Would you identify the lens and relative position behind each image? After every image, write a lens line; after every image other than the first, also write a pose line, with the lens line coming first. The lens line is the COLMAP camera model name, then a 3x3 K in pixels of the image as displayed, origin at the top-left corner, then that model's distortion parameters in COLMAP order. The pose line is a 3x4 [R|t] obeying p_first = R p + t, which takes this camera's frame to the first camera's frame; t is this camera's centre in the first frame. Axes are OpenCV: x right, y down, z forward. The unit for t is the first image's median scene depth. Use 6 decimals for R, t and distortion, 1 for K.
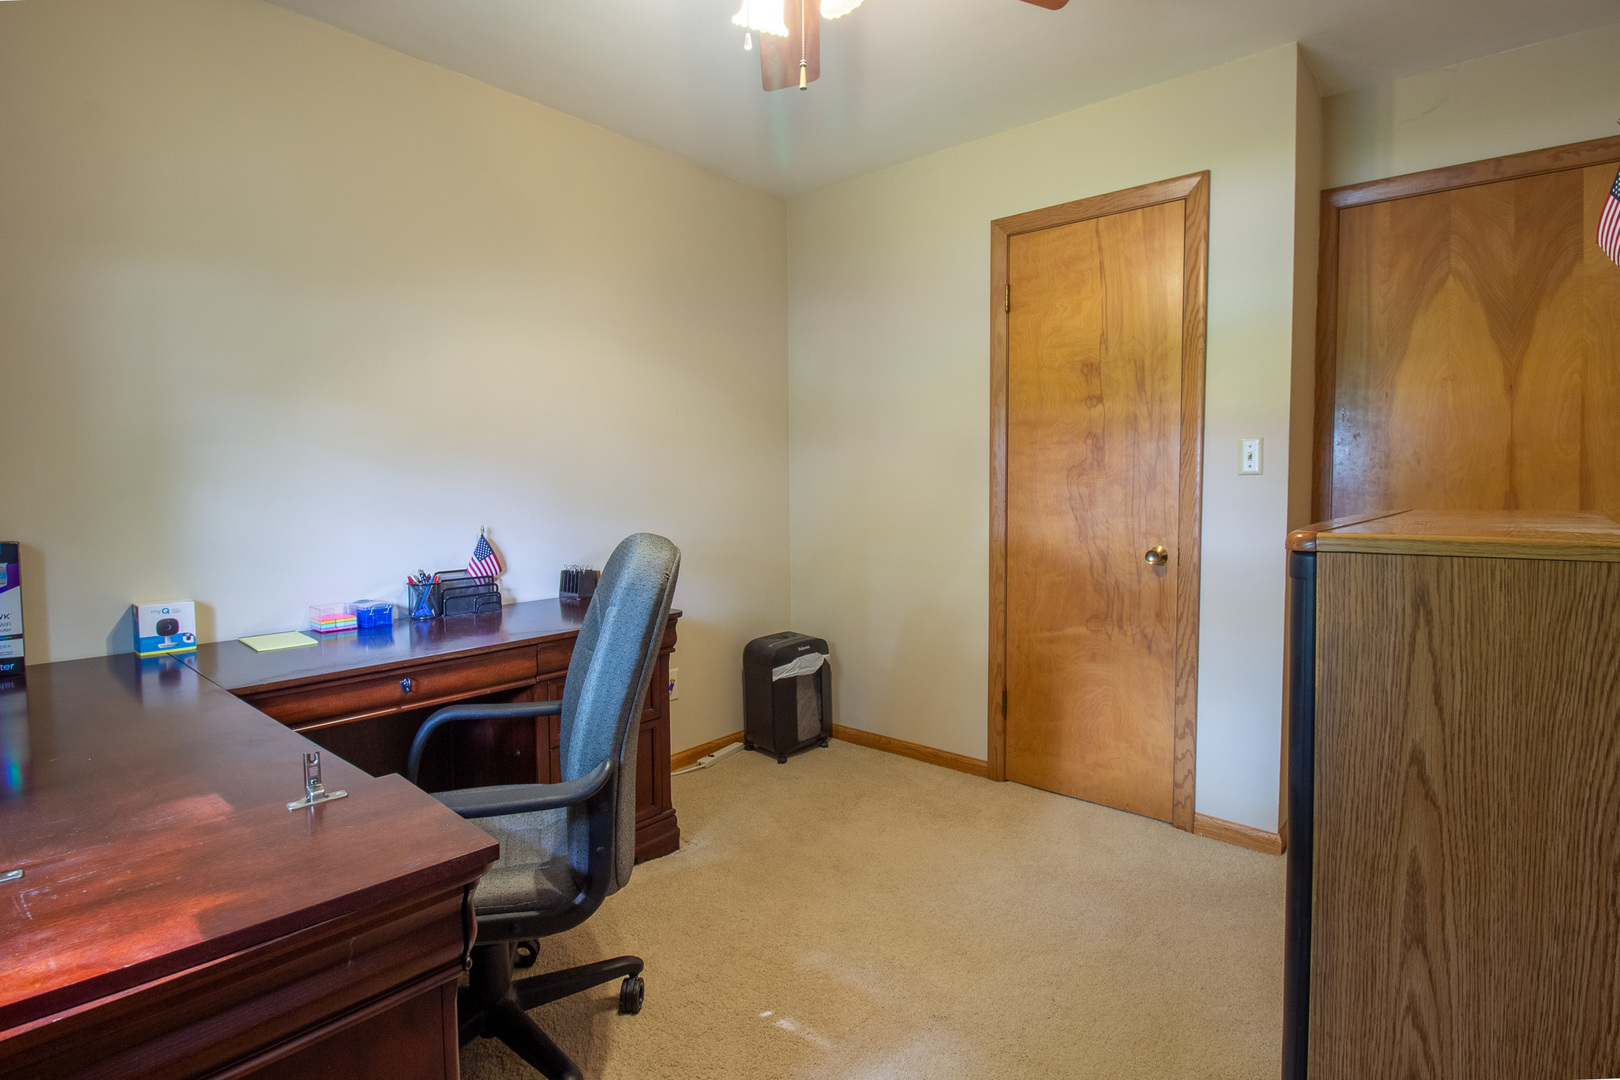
lens RADIAL K [[776.6, 0, 824.6], [0, 776.6, 530.6], [0, 0, 1]] dist [-0.000782, -0.013360]
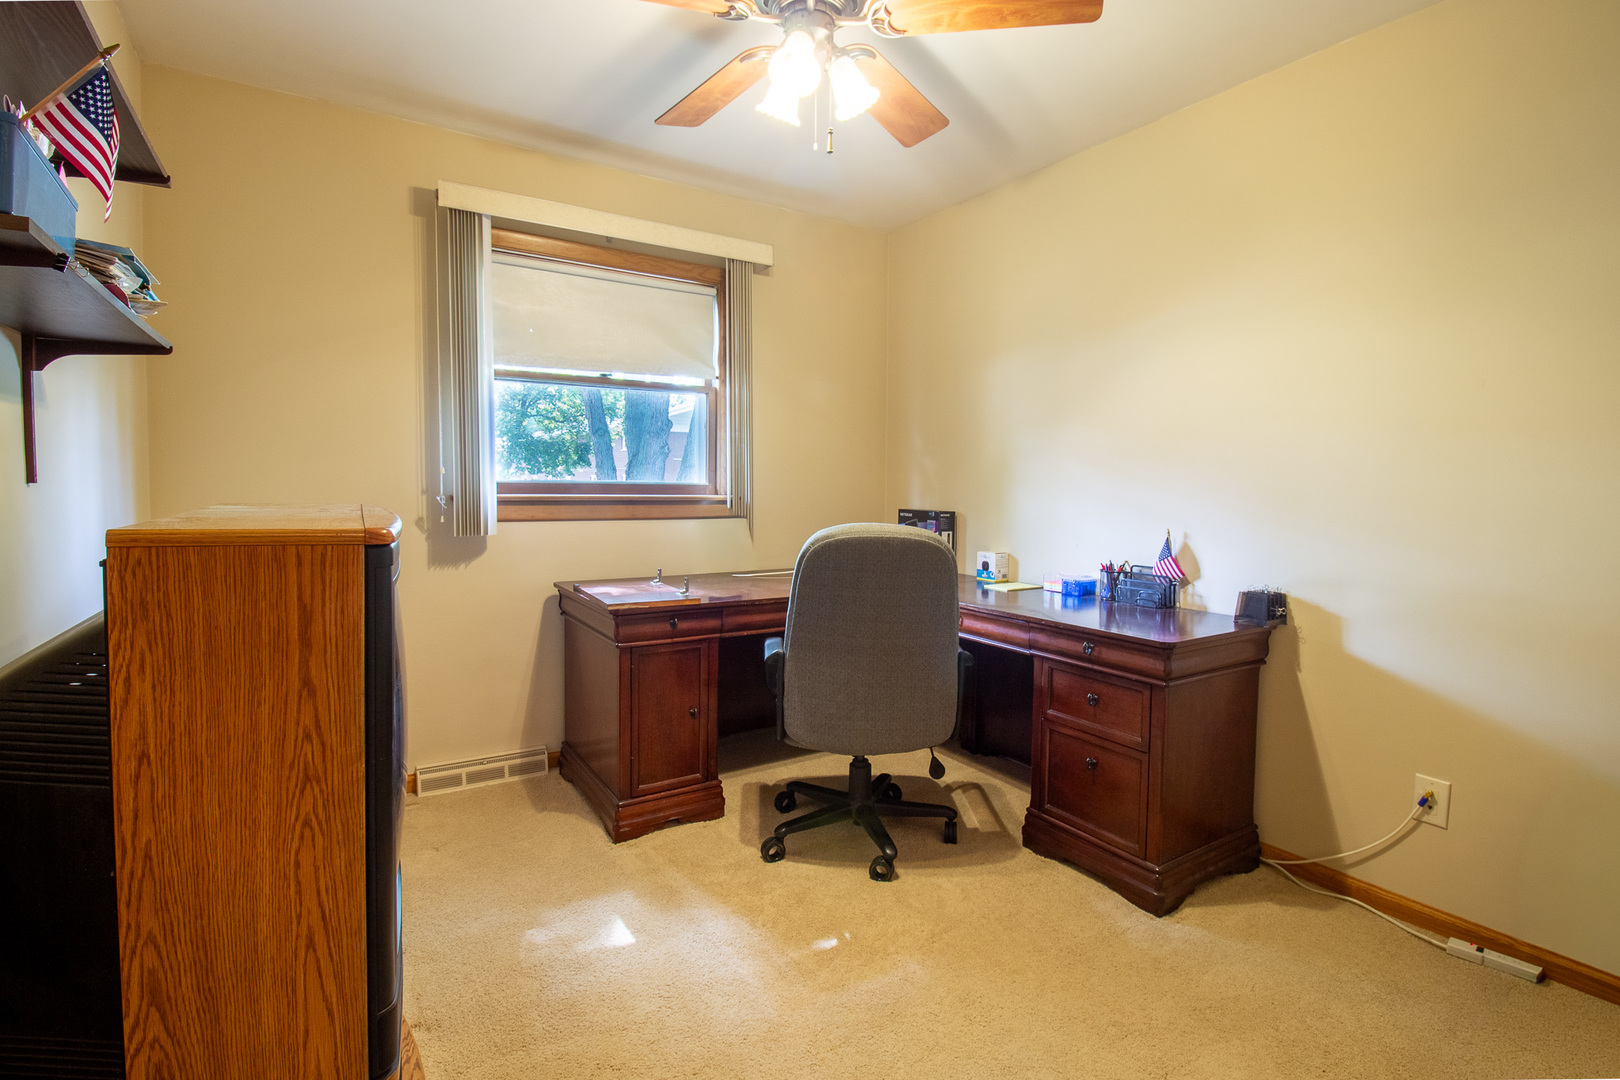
lens RADIAL K [[776.6, 0, 824.6], [0, 776.6, 530.6], [0, 0, 1]] dist [-0.000782, -0.013360]
pose [[-0.290538, 0.063138, -0.954778, 0.722872], [-0.069939, 0.993750, 0.086998, -0.064763], [0.954304, 0.092053, -0.284307, 0.864065]]
